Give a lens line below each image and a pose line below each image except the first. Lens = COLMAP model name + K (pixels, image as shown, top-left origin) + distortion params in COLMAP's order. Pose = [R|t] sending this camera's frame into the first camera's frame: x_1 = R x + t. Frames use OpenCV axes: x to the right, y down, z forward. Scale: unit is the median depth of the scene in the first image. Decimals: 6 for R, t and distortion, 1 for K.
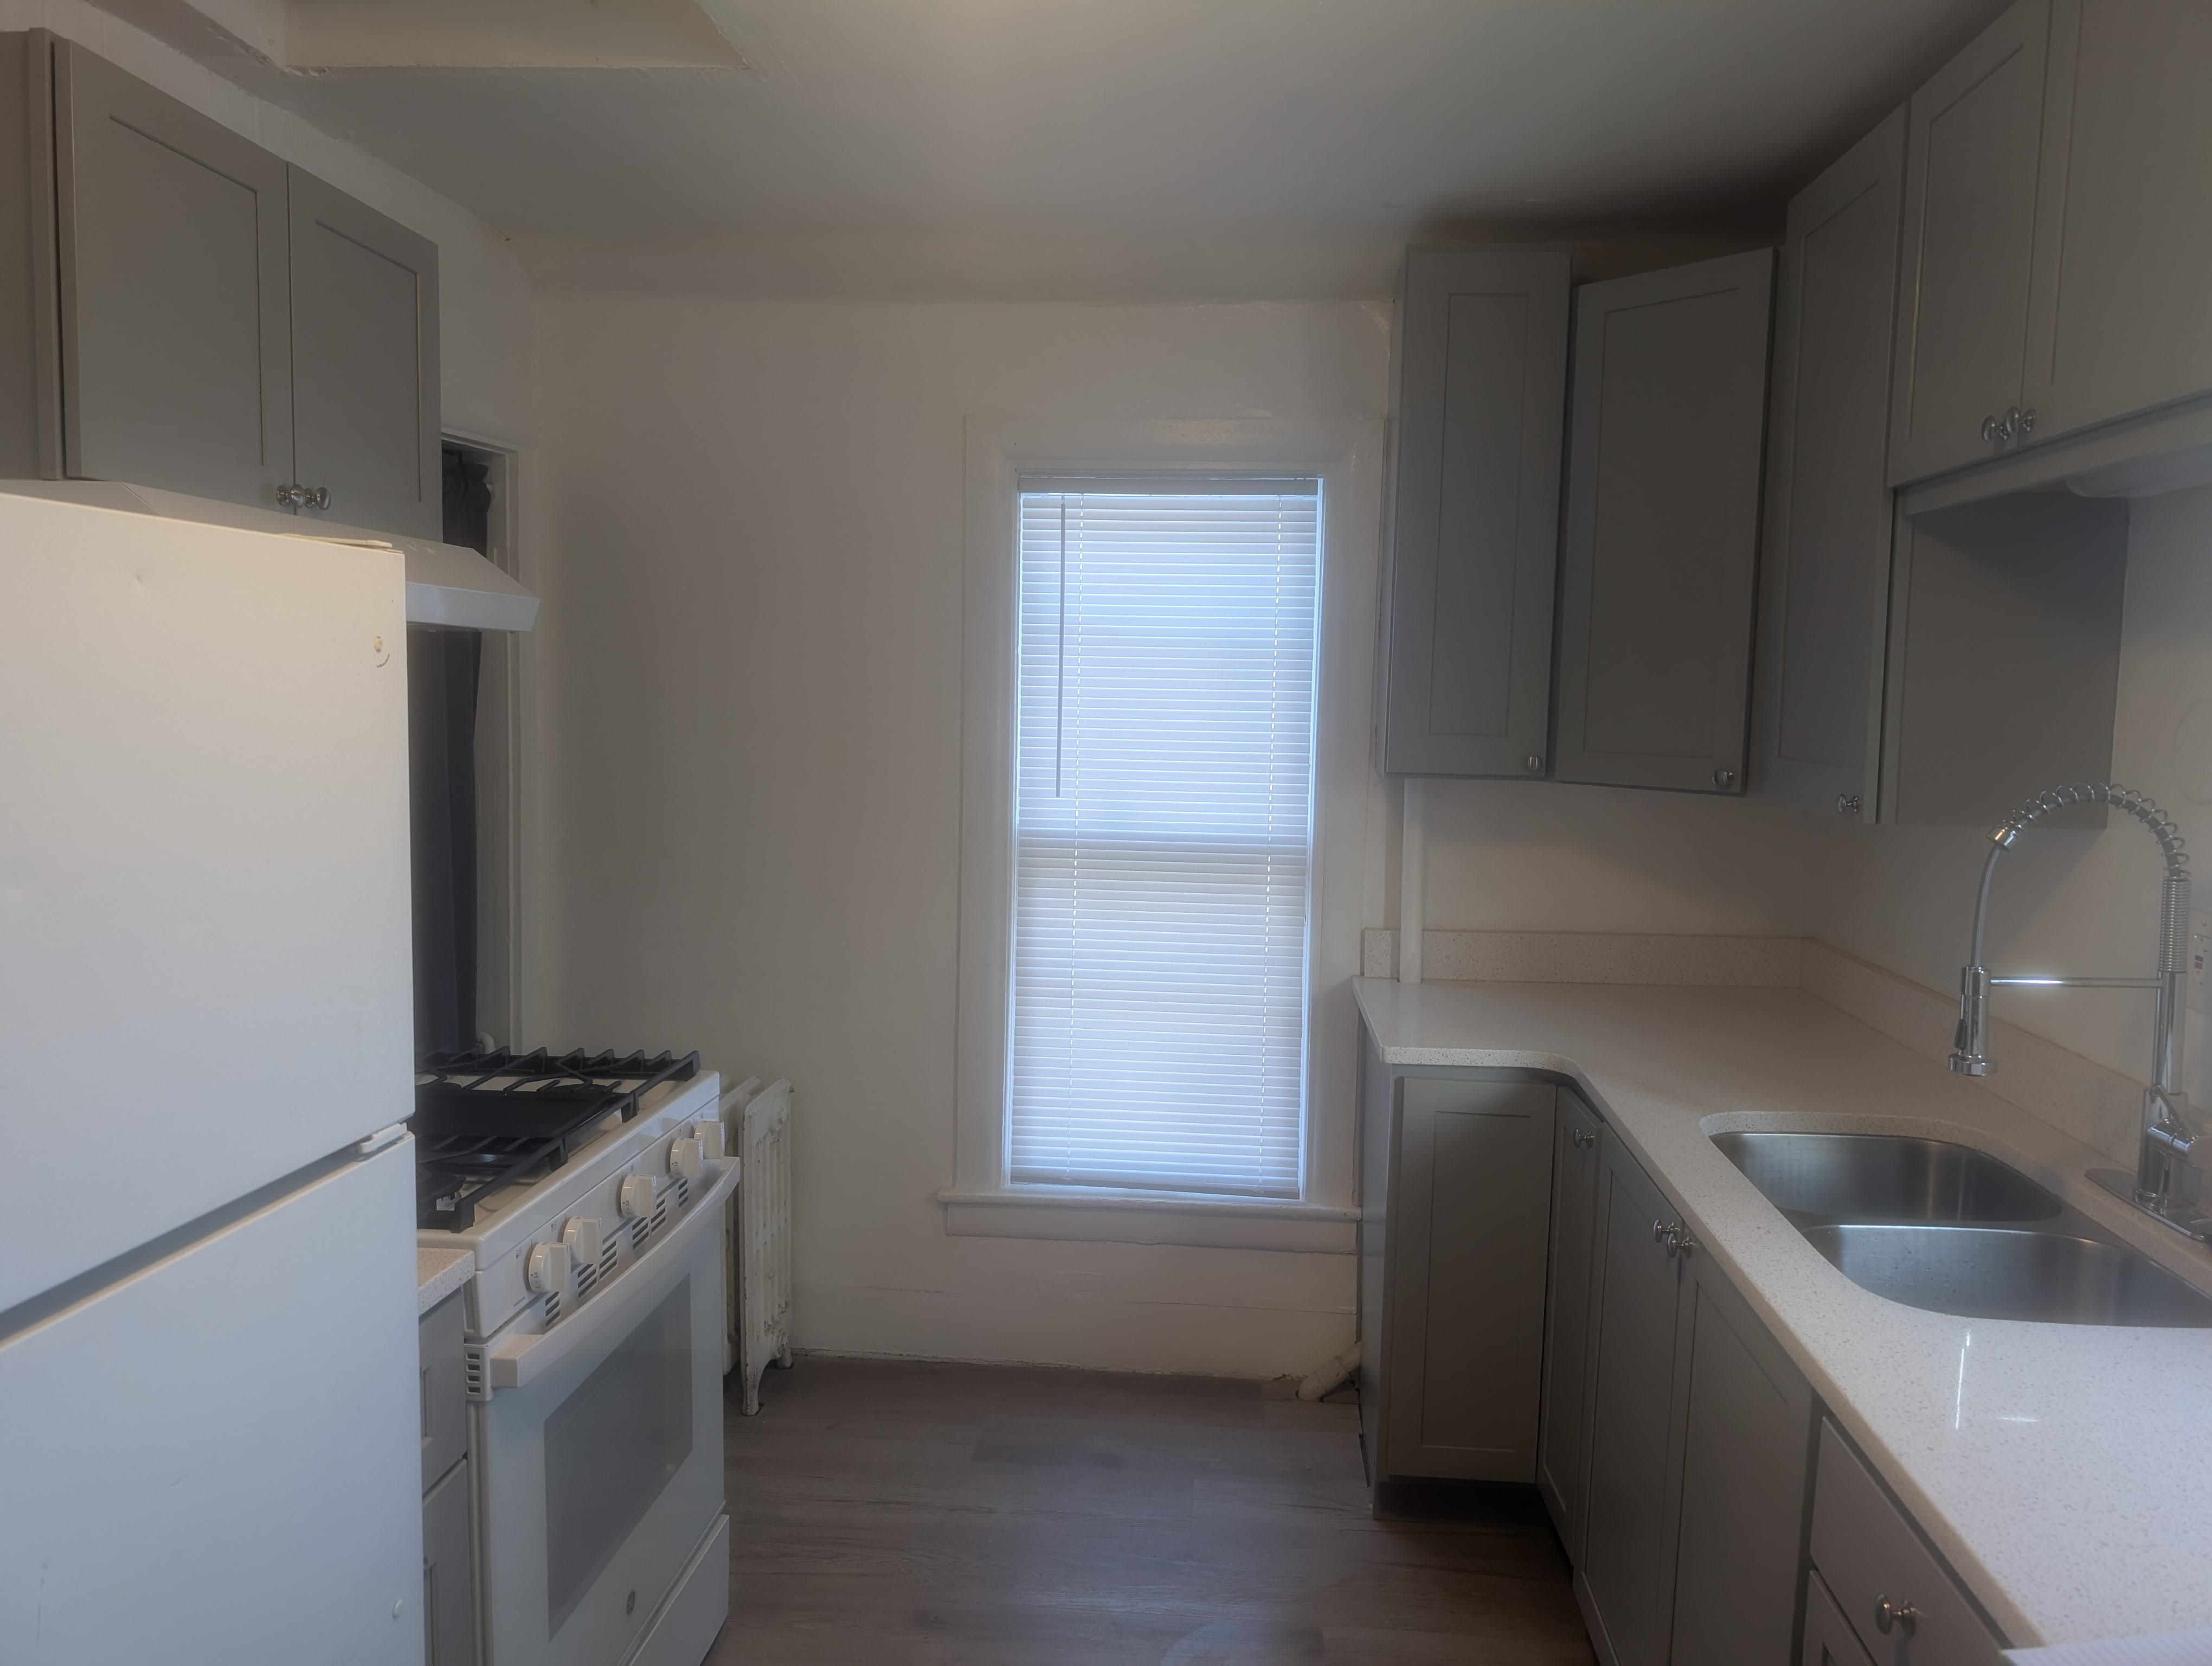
lens RADIAL K [[1555.2, 0, 1097.3], [0, 1555.2, 825.5], [0, 0, 1]] dist [0.005903, -0.009927]
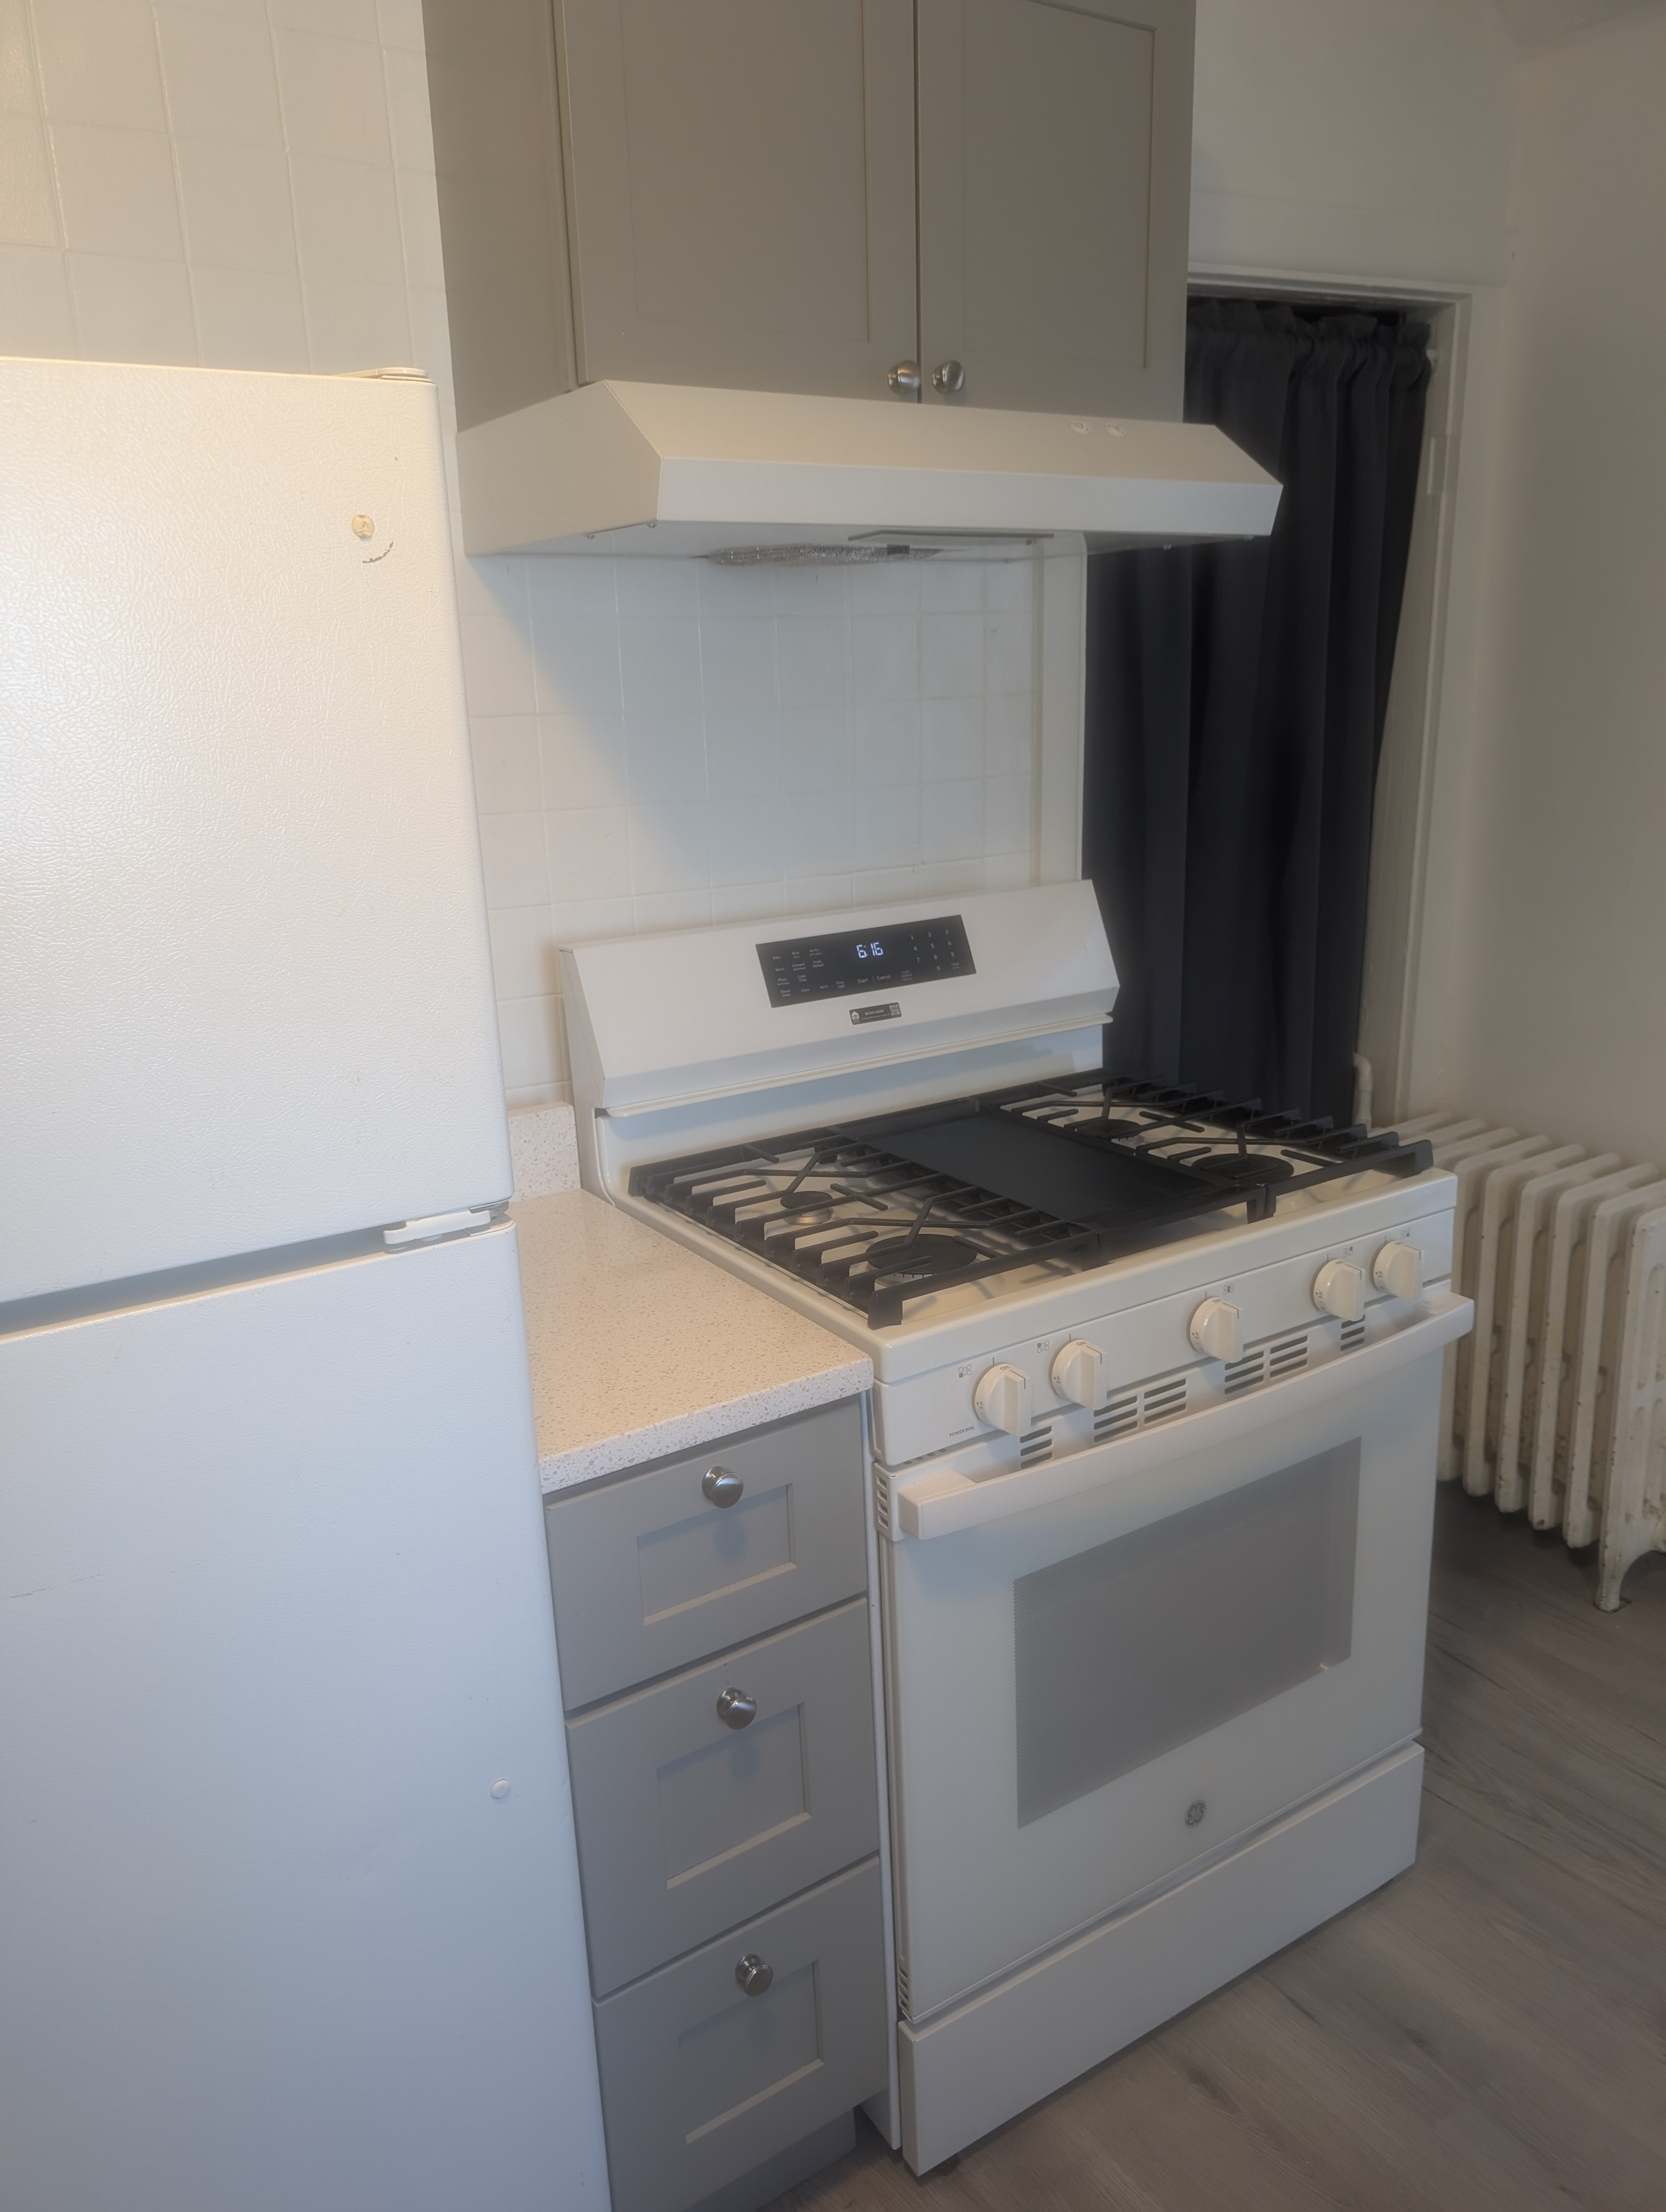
lens RADIAL K [[1555.2, 0, 838.3], [0, 1555.2, 1109.5], [0, 0, 1]] dist [0.005903, -0.009927]
pose [[0.613580, 0.174884, -0.770023, 0.107353], [-0.021589, 0.978517, 0.205033, -0.005528], [0.789337, -0.109180, 0.604174, 0.338435]]
